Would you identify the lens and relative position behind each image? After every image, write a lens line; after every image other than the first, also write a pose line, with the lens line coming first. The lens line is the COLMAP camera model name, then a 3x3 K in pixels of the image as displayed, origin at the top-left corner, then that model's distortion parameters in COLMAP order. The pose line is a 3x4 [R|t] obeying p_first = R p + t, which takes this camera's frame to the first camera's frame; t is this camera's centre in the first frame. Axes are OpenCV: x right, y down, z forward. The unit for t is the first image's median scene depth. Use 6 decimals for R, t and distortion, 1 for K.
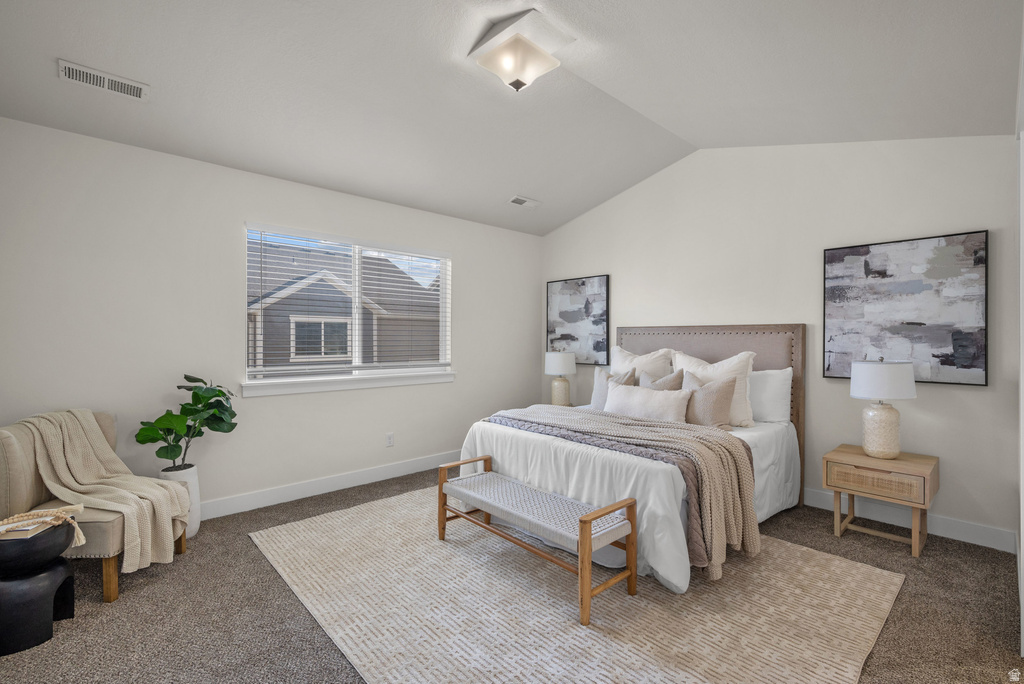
lens RADIAL K [[455.0, 0, 513.3], [0, 455.0, 337.0], [0, 0, 1]] dist [-0.001679, -0.000260]
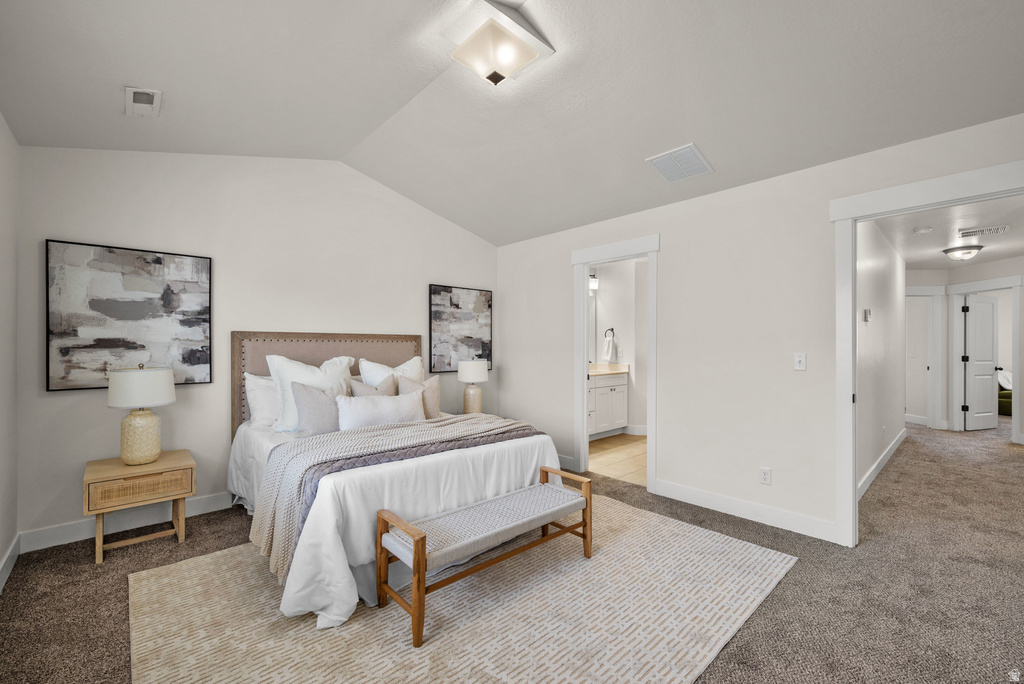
lens RADIAL K [[430.5, 0, 512.0], [0, 430.5, 342.0], [0, 0, 1]] dist [0.001004, 0.000083]
pose [[0.004745, 0.009732, 0.999941, -0.683704], [-0.002088, 0.999951, -0.009722, 0.003871], [-0.999987, -0.002042, 0.004765, 0.740832]]
